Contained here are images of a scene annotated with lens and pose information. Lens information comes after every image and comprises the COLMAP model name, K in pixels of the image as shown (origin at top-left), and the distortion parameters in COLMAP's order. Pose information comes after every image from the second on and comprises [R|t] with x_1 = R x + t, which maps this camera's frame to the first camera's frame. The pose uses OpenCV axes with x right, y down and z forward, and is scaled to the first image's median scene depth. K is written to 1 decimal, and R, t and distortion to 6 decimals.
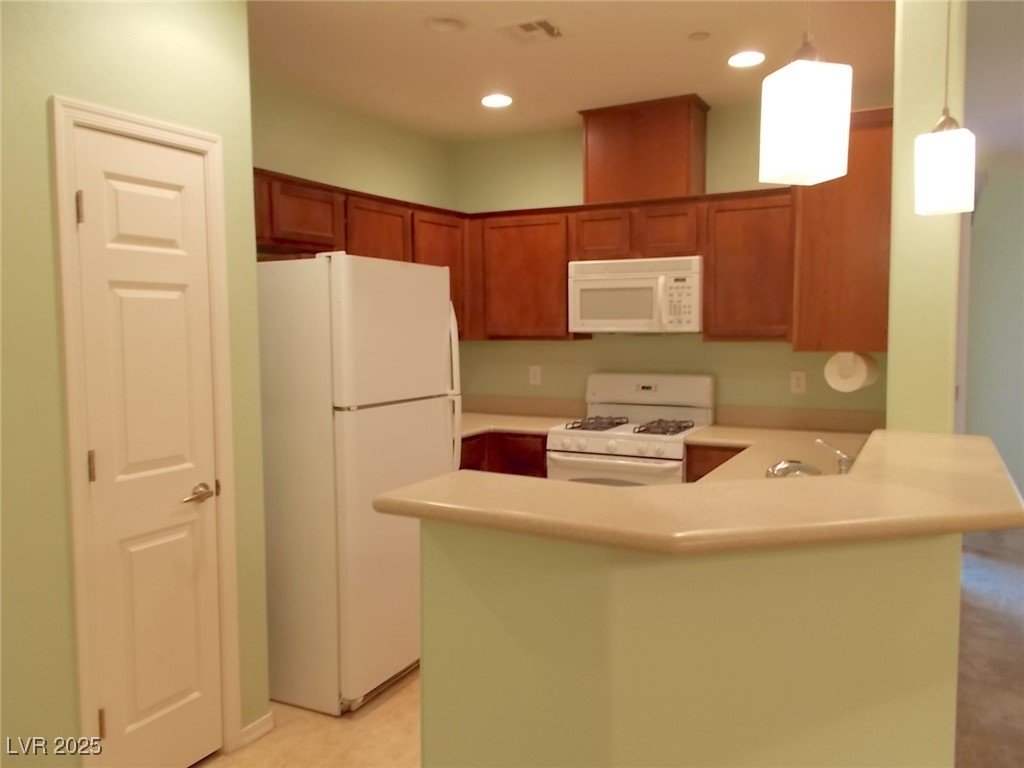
lens RADIAL K [[796.0, 0, 512.0], [0, 796.0, 384.0], [0, 0, 1]] dist [-0.004028, 0.003127]
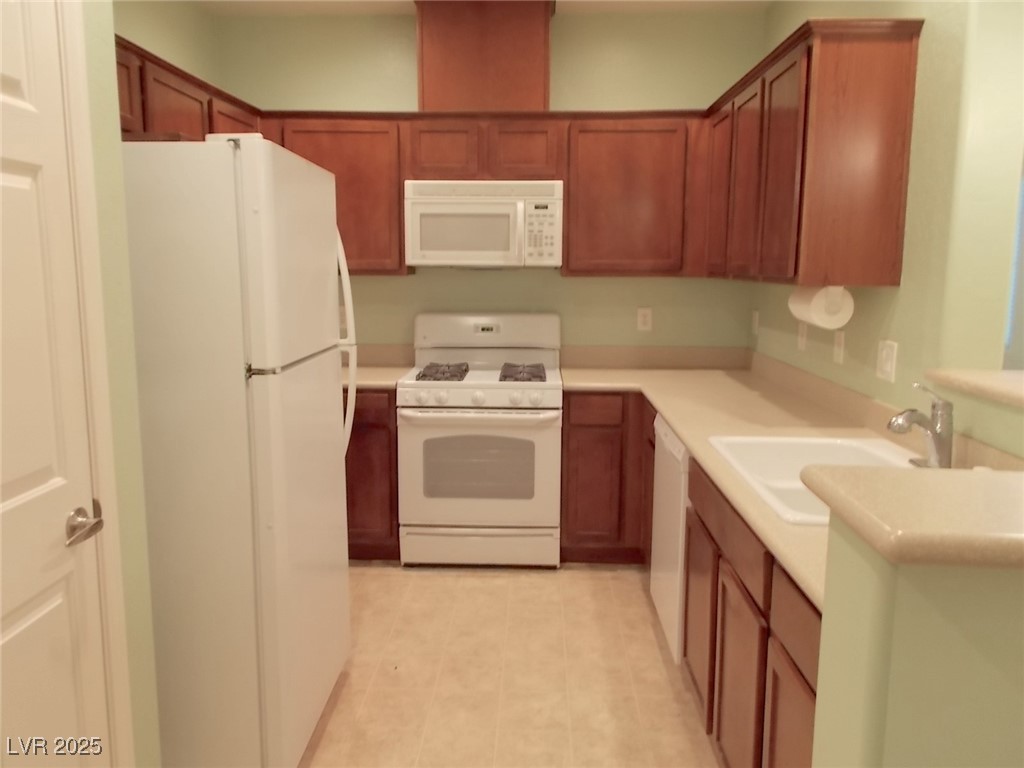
lens RADIAL K [[796.0, 0, 512.0], [0, 796.0, 384.0], [0, 0, 1]] dist [-0.004028, 0.003127]
pose [[0.897028, -0.054548, 0.438595, -0.217582], [0.021310, 0.996539, 0.080355, -0.005613], [-0.441460, -0.062734, 0.895085, 0.203079]]
